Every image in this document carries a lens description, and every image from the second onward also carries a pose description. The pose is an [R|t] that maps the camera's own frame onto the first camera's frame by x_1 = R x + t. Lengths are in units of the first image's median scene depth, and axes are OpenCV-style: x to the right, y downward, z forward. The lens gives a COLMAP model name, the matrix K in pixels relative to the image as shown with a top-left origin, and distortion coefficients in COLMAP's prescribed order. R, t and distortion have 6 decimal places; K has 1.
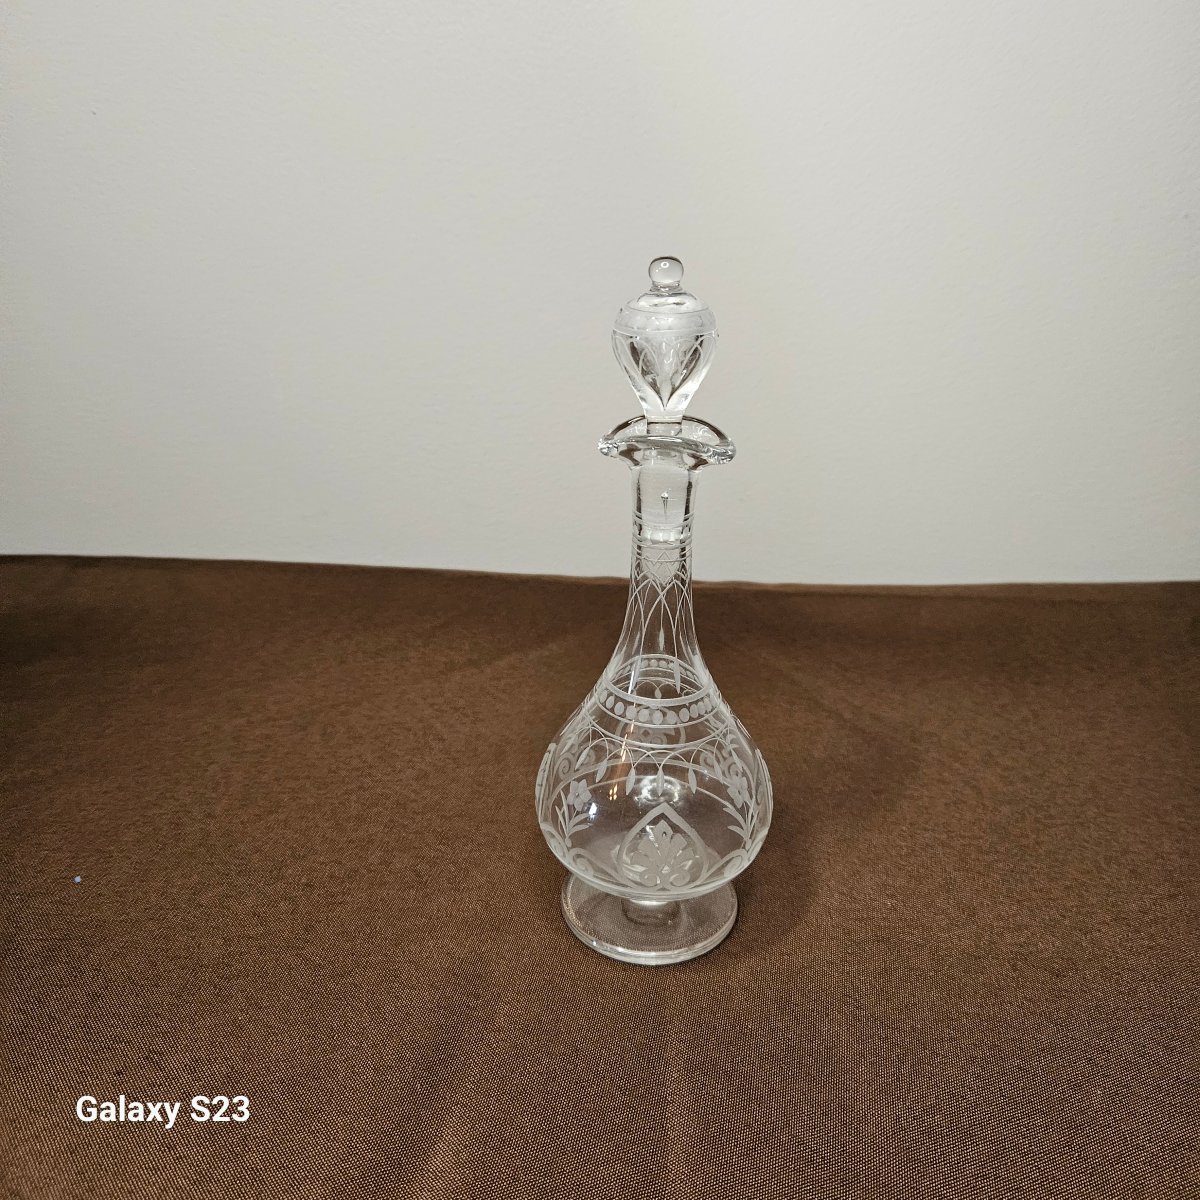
lens RADIAL K [[1179.9, 0, 594.0], [0, 1179.9, 604.5], [0, 0, 1]] dist [0.071143, 0.000000]
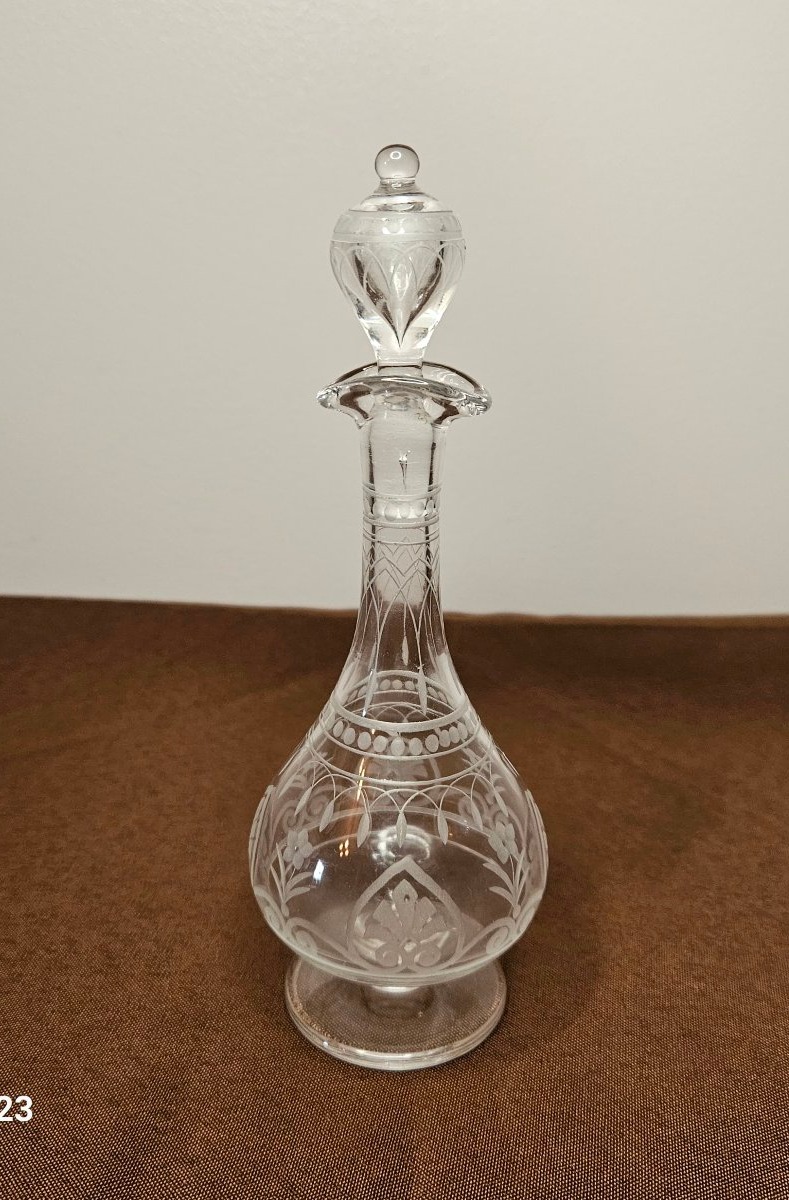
lens RADIAL K [[1202.4, 0, 373.7], [0, 1202.4, 597.0], [0, 0, 1]] dist [0.044616, 0.000000]
pose [[0.999971, -0.007171, 0.002696, 0.034364], [0.007338, 0.997643, -0.068225, 0.048177], [-0.002200, 0.068243, 0.997666, 0.188853]]
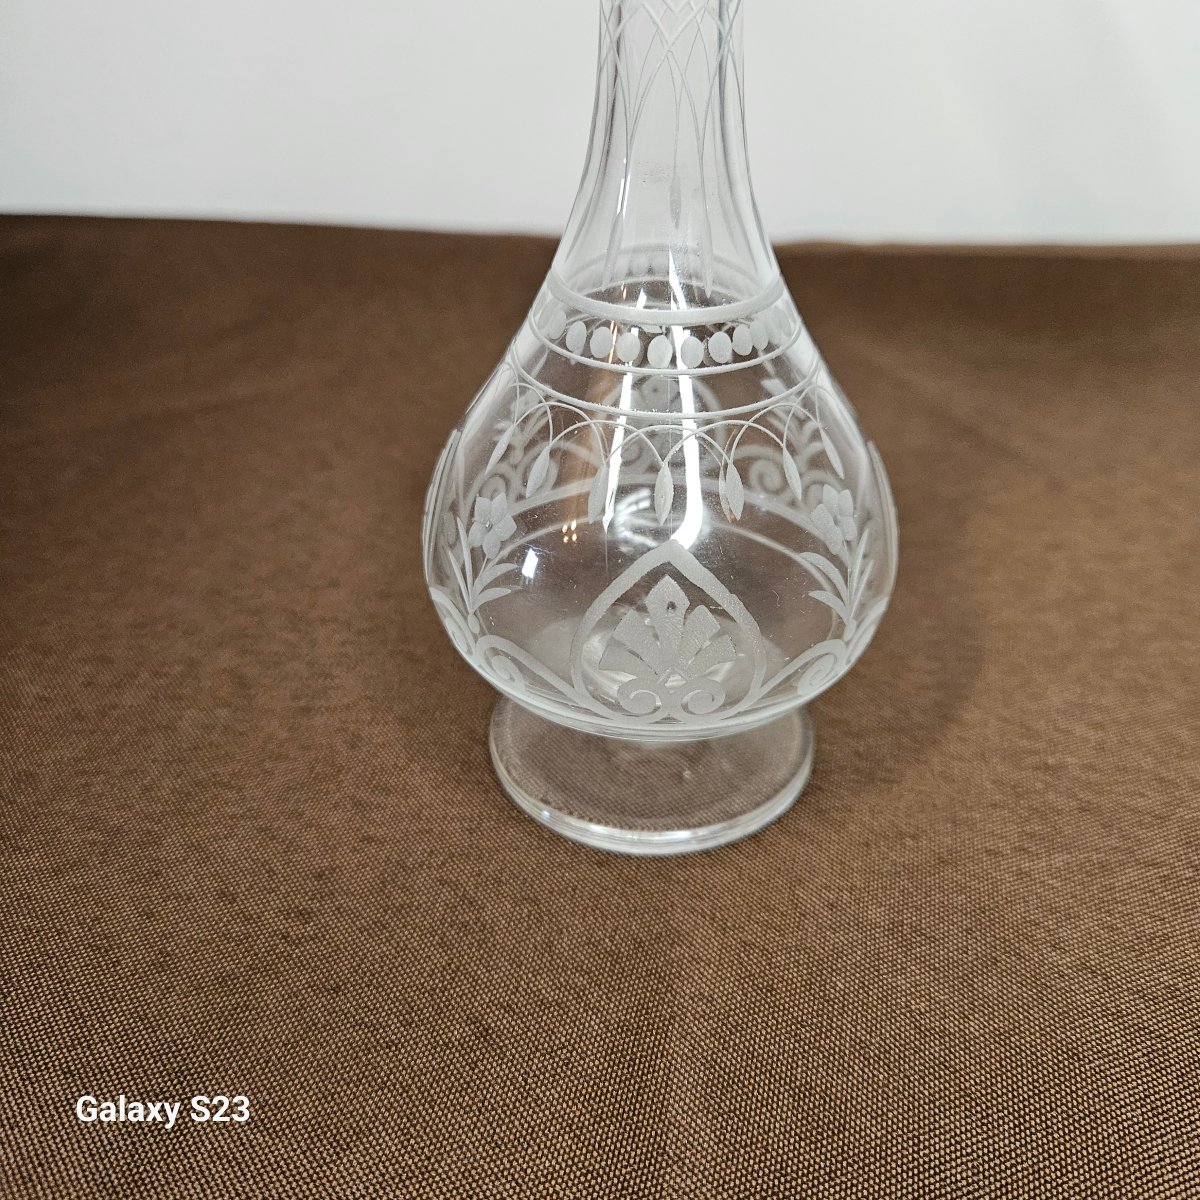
lens RADIAL K [[1264.2, 0, 597.4], [0, 1264.2, 601.8], [0, 0, 1]] dist [-0.003673, 0.000000]
pose [[0.999550, 0.003879, -0.029751, 0.041990], [0.001125, 0.986064, 0.166364, 0.102662], [0.029982, -0.166323, 0.985615, 0.478968]]
